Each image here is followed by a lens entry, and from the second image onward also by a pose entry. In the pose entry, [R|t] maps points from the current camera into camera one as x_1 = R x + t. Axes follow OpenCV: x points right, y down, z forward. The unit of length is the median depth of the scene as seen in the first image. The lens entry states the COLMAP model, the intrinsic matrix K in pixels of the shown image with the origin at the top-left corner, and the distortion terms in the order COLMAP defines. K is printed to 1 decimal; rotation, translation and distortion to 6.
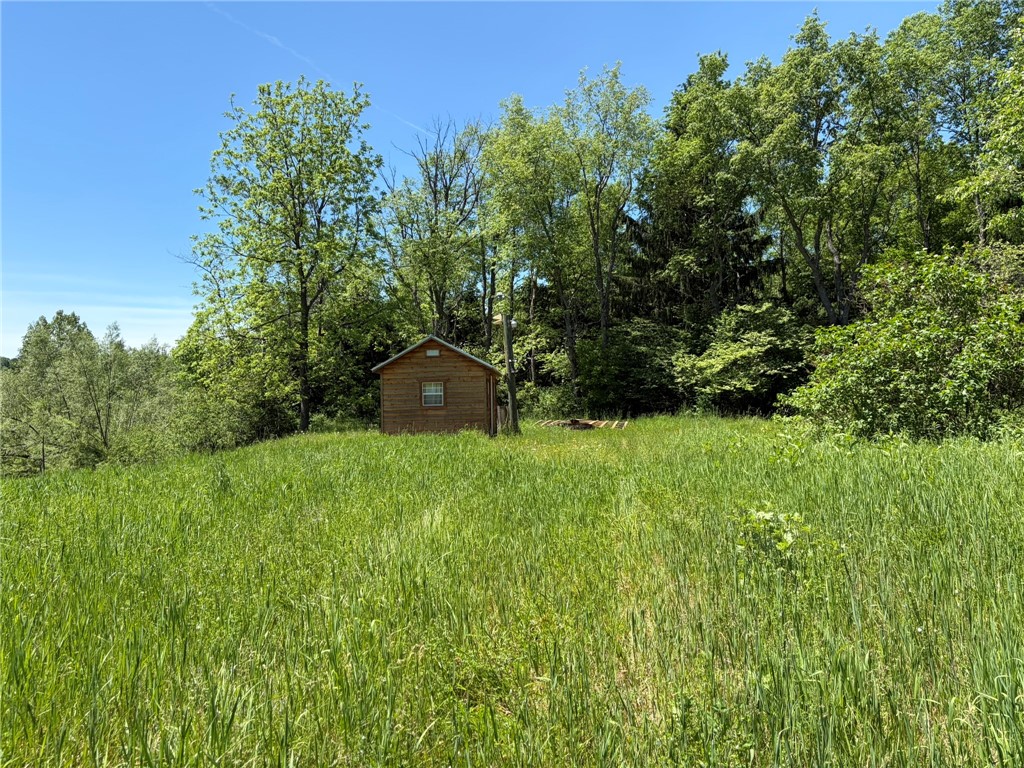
lens RADIAL K [[758.7, 0, 504.6], [0, 758.7, 384.3], [0, 0, 1]] dist [0.050839, -0.061717]
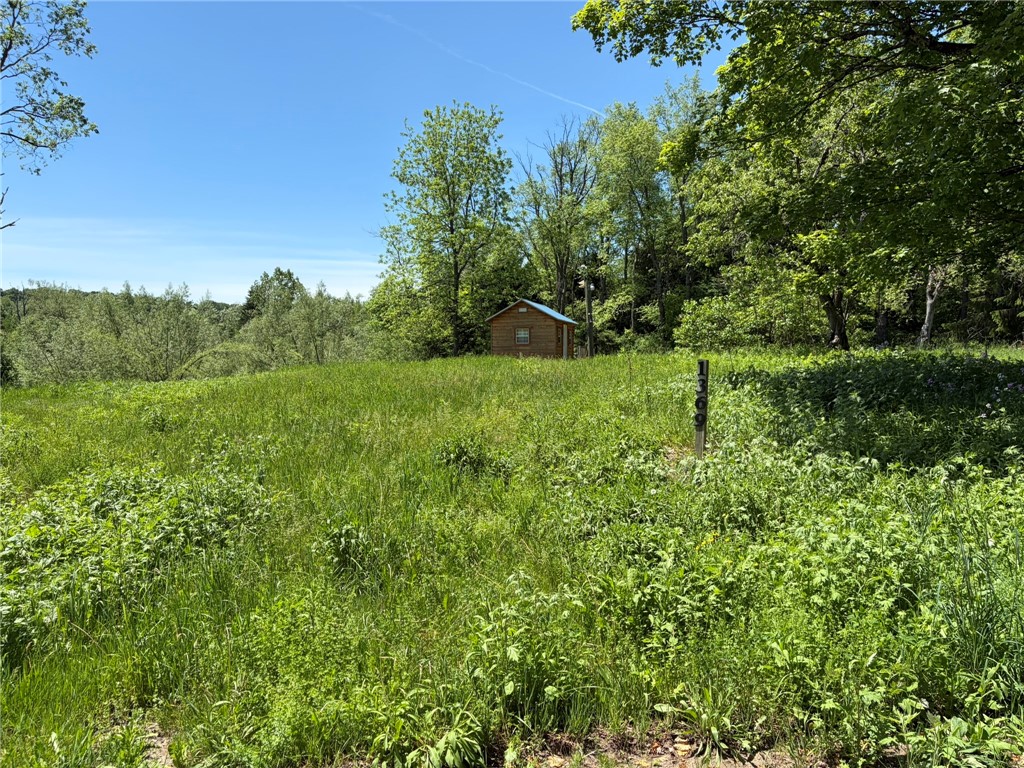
lens RADIAL K [[753.8, 0, 512.7], [0, 753.8, 395.2], [0, 0, 1]] dist [0.073886, -0.116479]
pose [[0.976938, 0.028275, -0.211644, 0.124012], [-0.010313, 0.996285, 0.085500, 0.000957], [0.213275, -0.081346, 0.973600, -0.308211]]
